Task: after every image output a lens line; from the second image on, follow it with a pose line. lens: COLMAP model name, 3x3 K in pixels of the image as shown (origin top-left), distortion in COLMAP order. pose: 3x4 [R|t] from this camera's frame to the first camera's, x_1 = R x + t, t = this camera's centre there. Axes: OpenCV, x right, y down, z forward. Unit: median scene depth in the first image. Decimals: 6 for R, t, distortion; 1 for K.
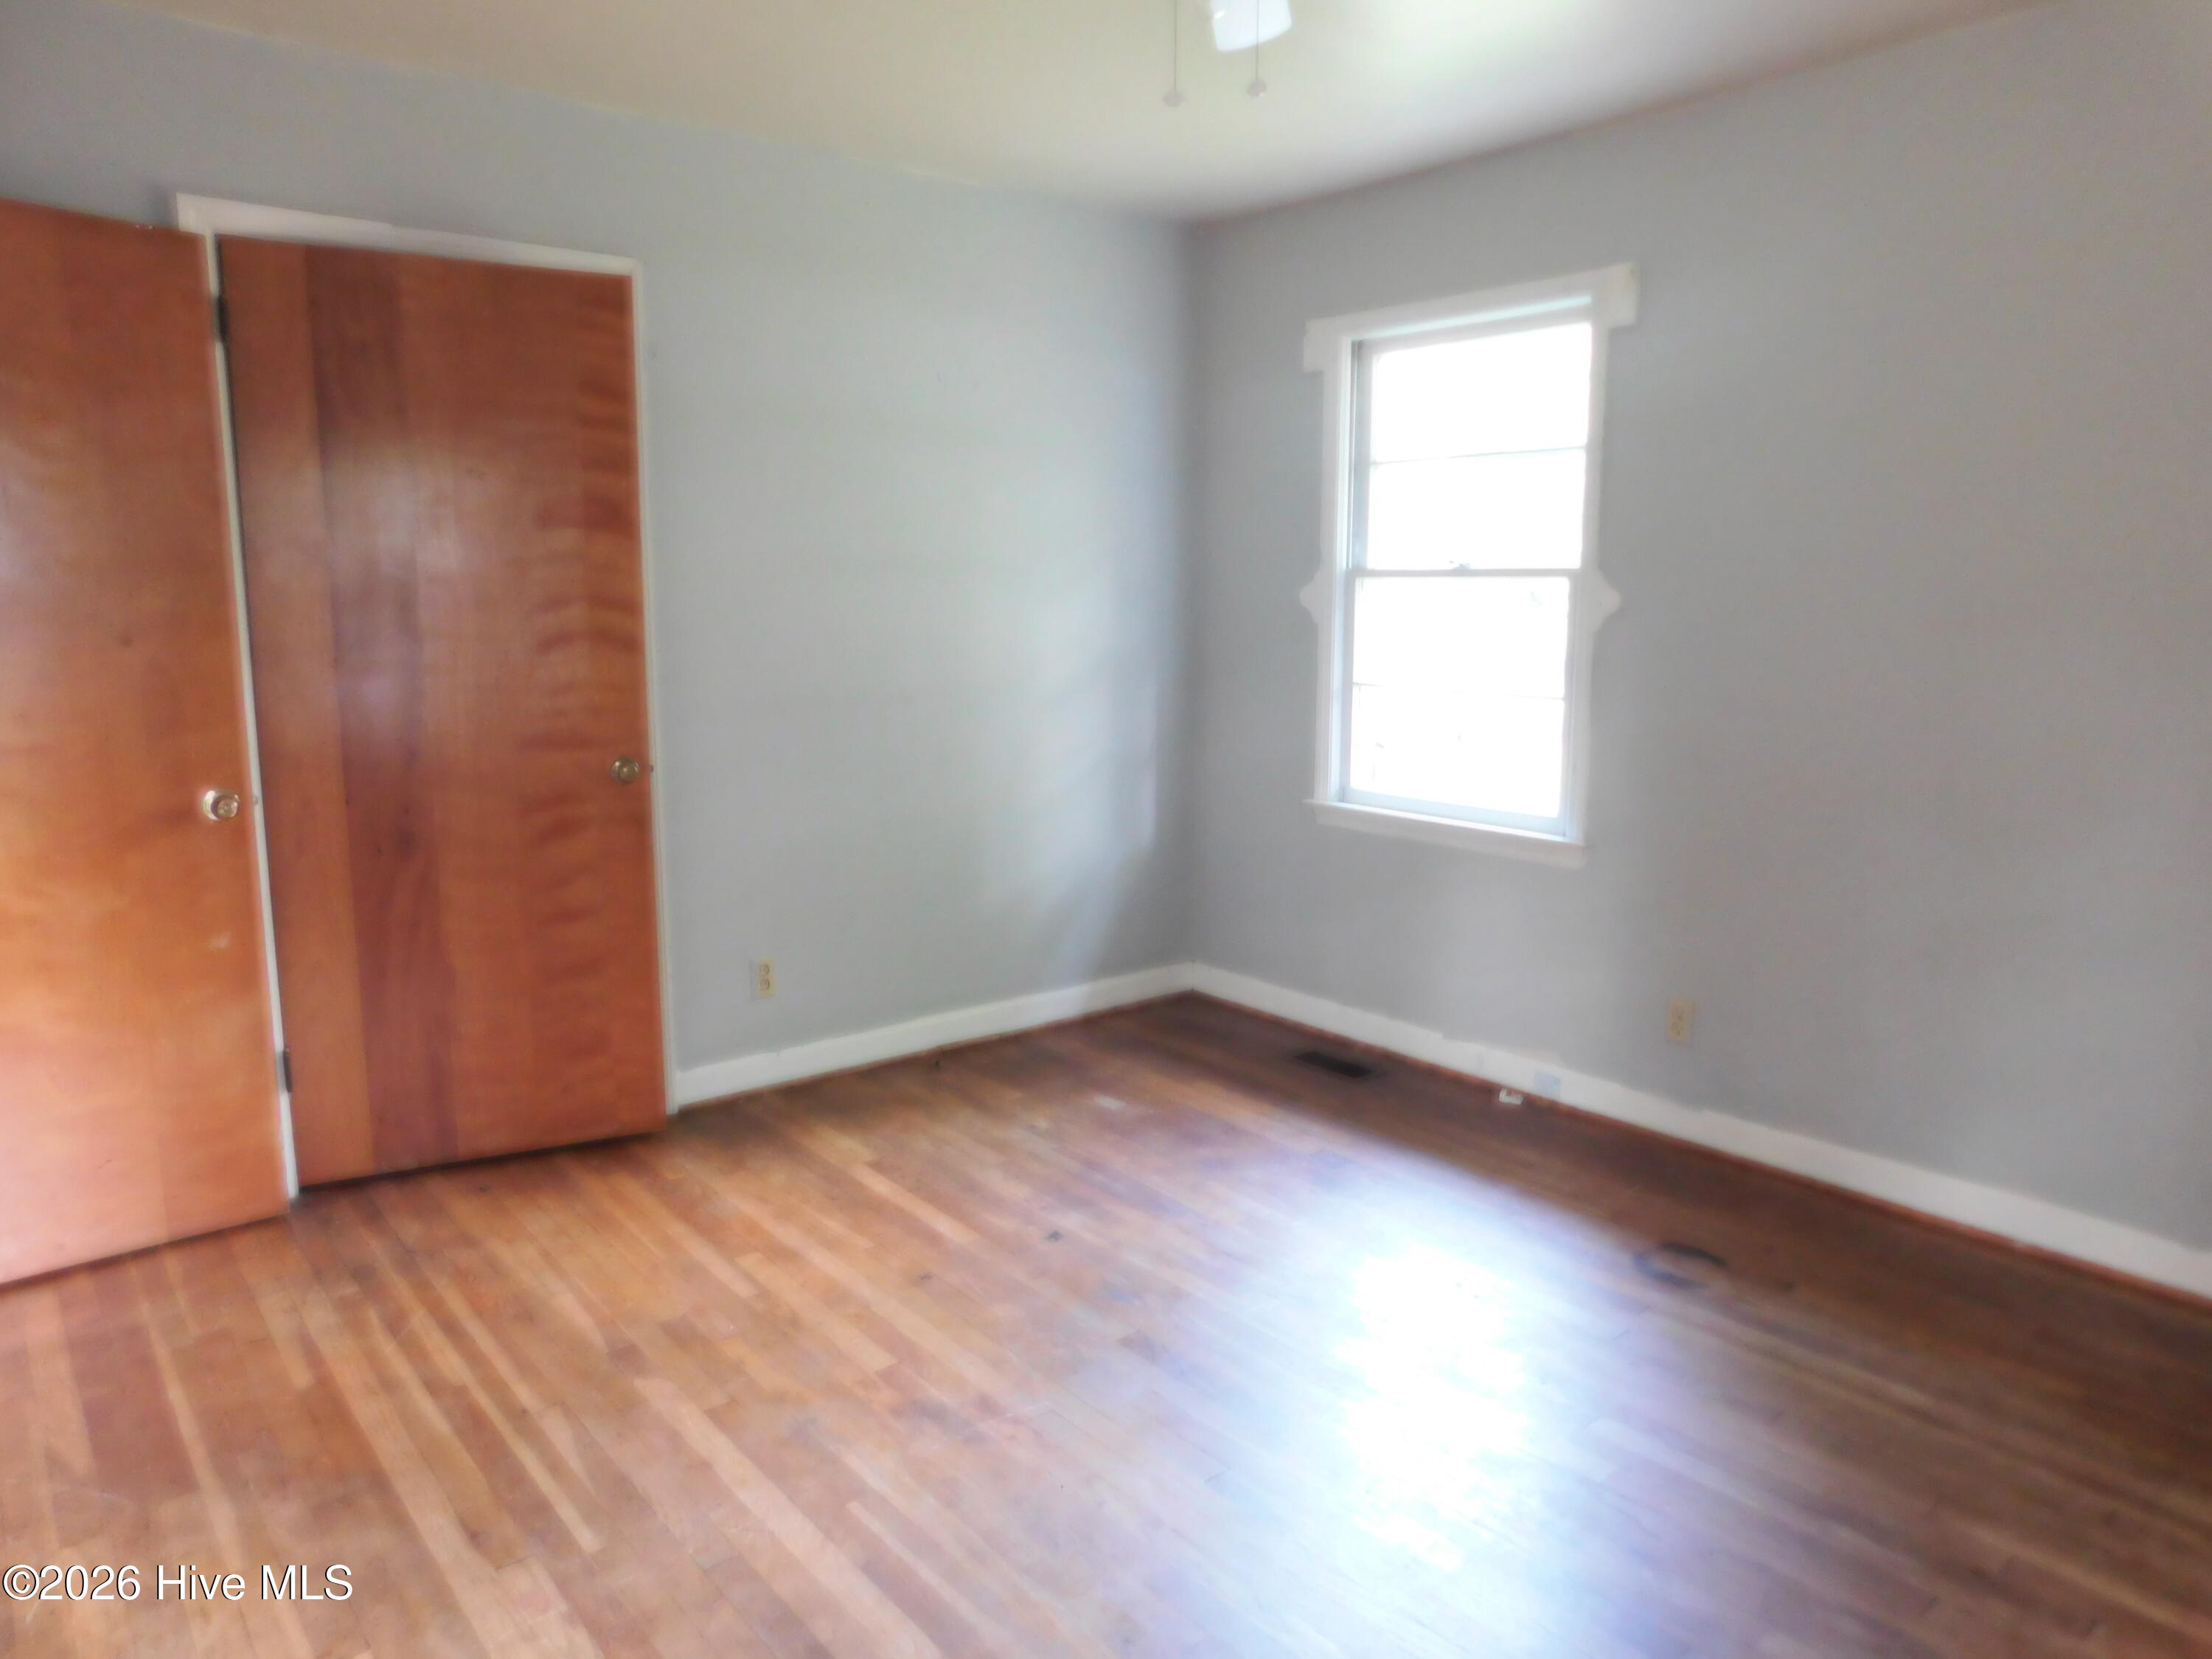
lens RADIAL K [[1461.0, 0, 1112.4], [0, 1461.0, 818.5], [0, 0, 1]] dist [-0.062131, 0.050074]
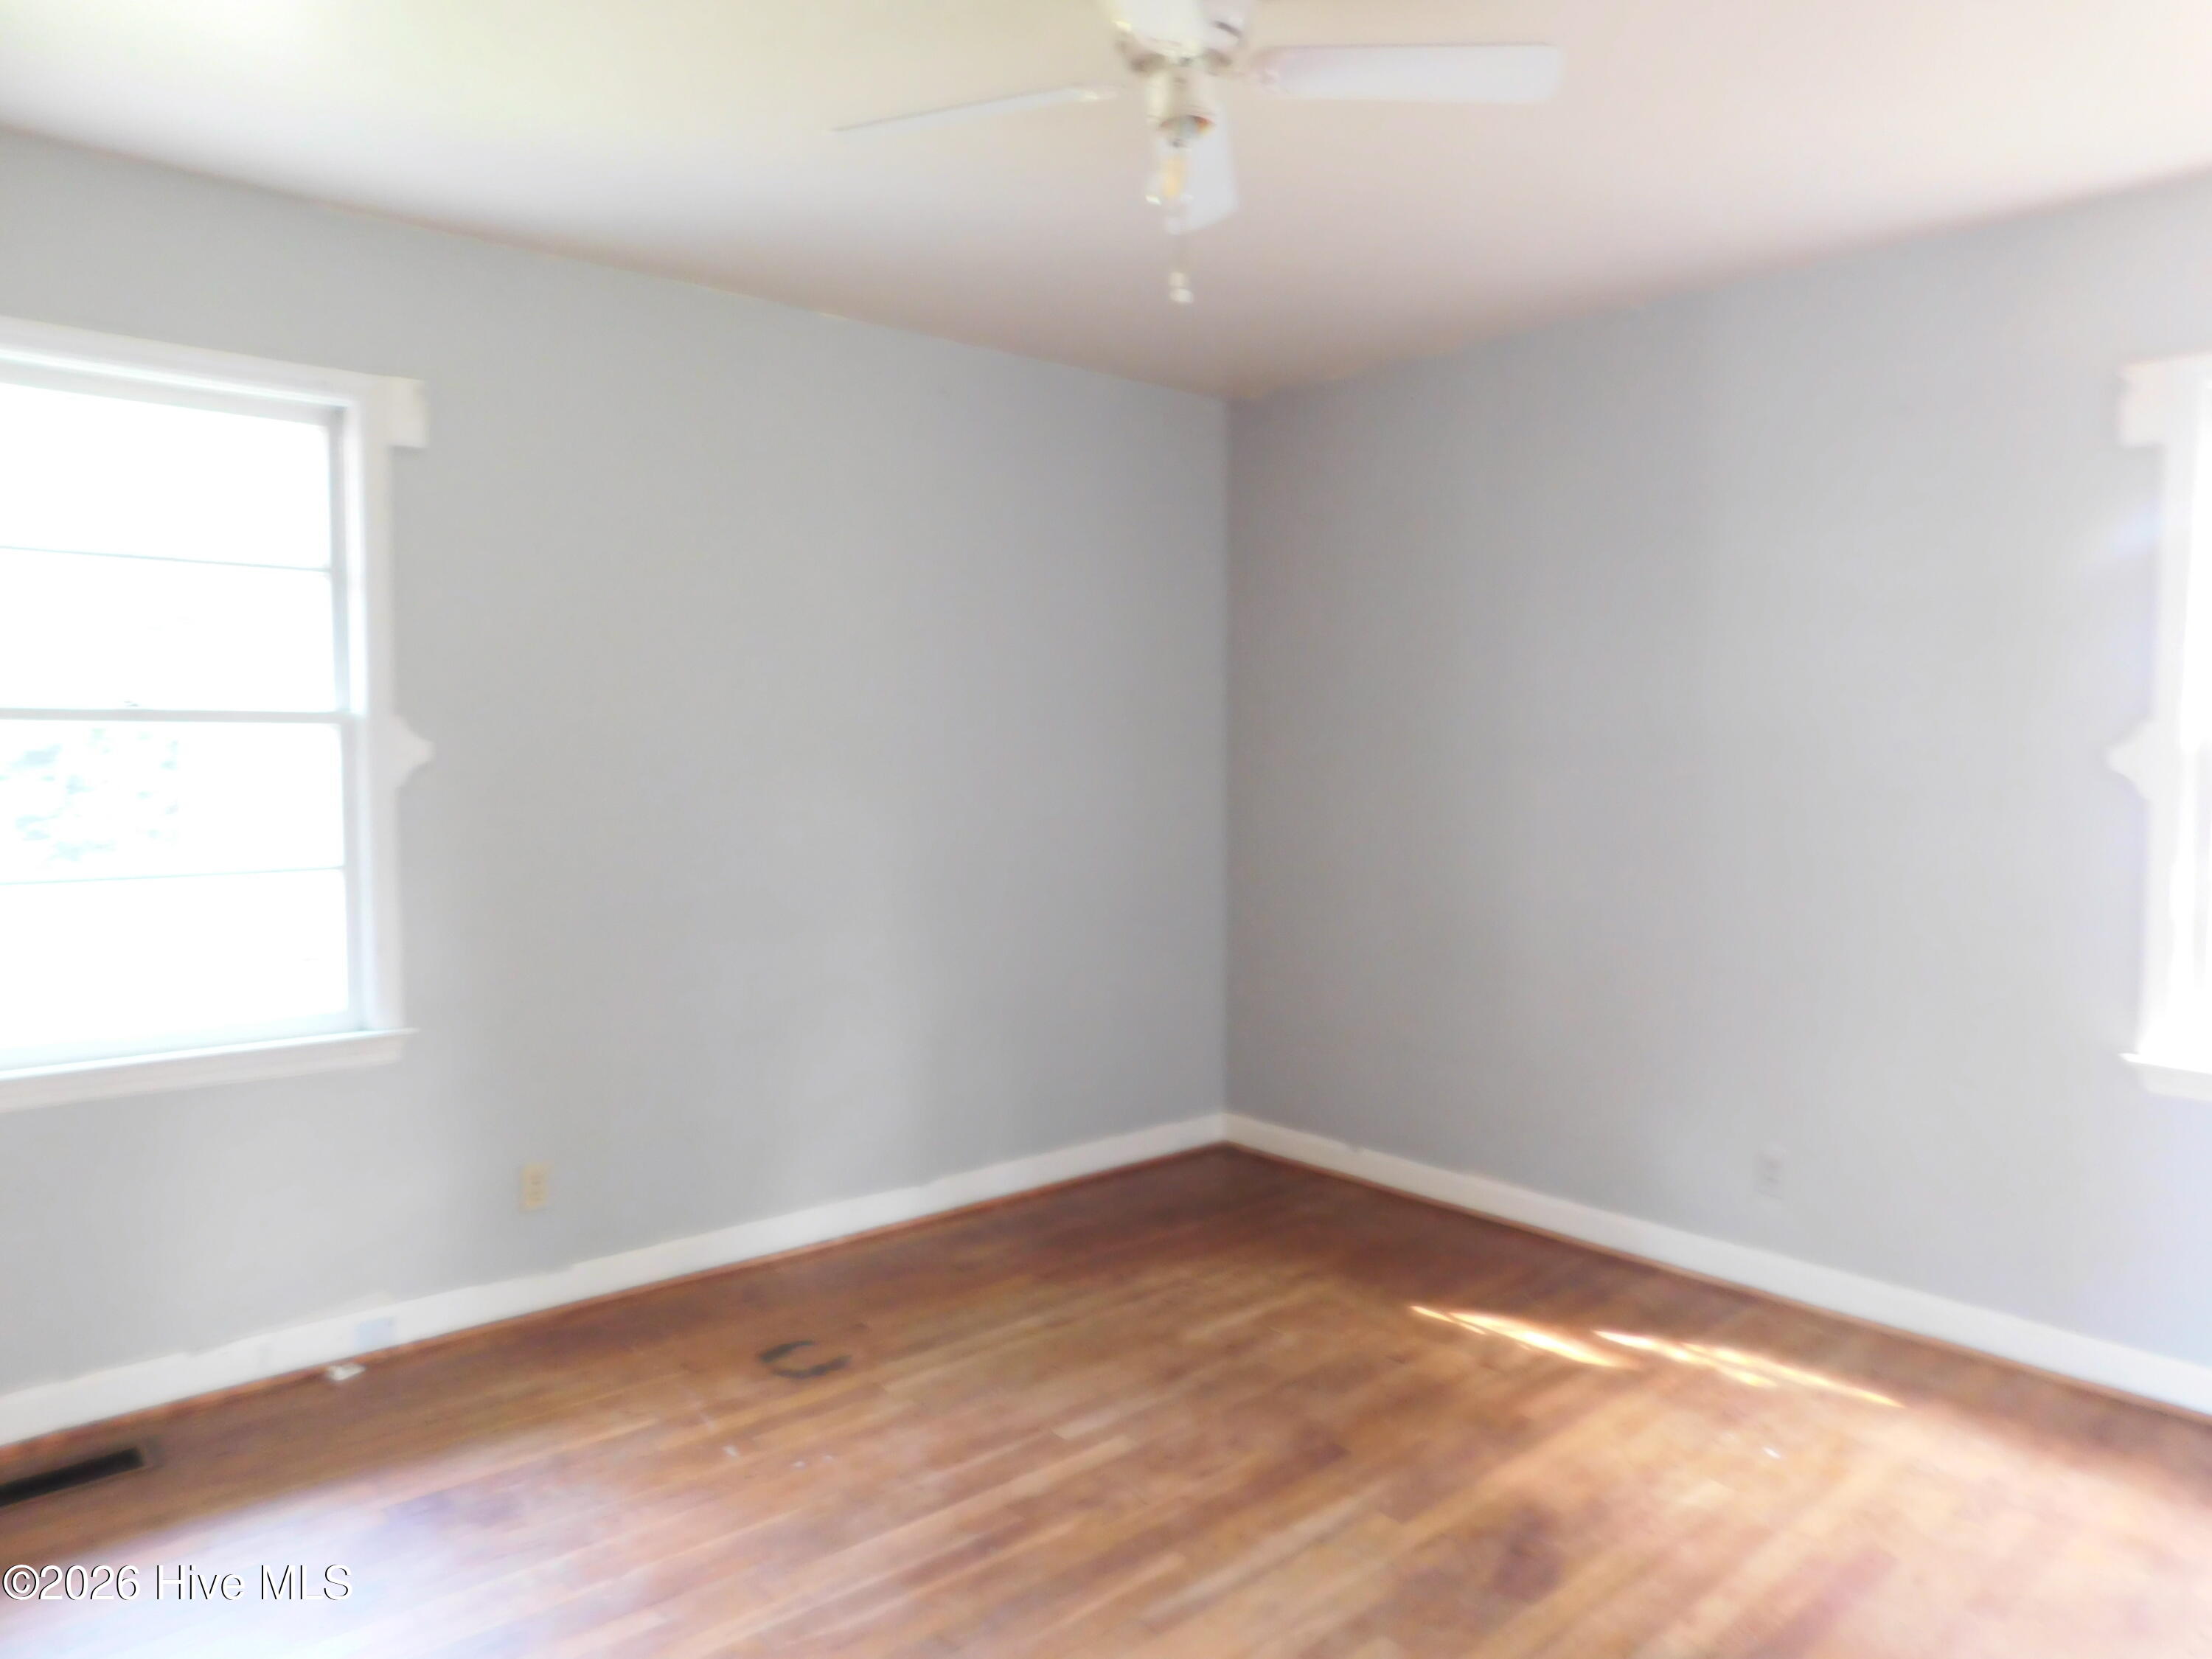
lens RADIAL K [[1461.0, 0, 1112.4], [0, 1461.0, 818.5], [0, 0, 1]] dist [-0.062131, 0.050074]
pose [[-0.029921, -0.049222, 0.998340, -0.552136], [0.151718, 0.986991, 0.053209, -0.091635], [-0.987971, 0.153058, -0.022064, 0.605060]]
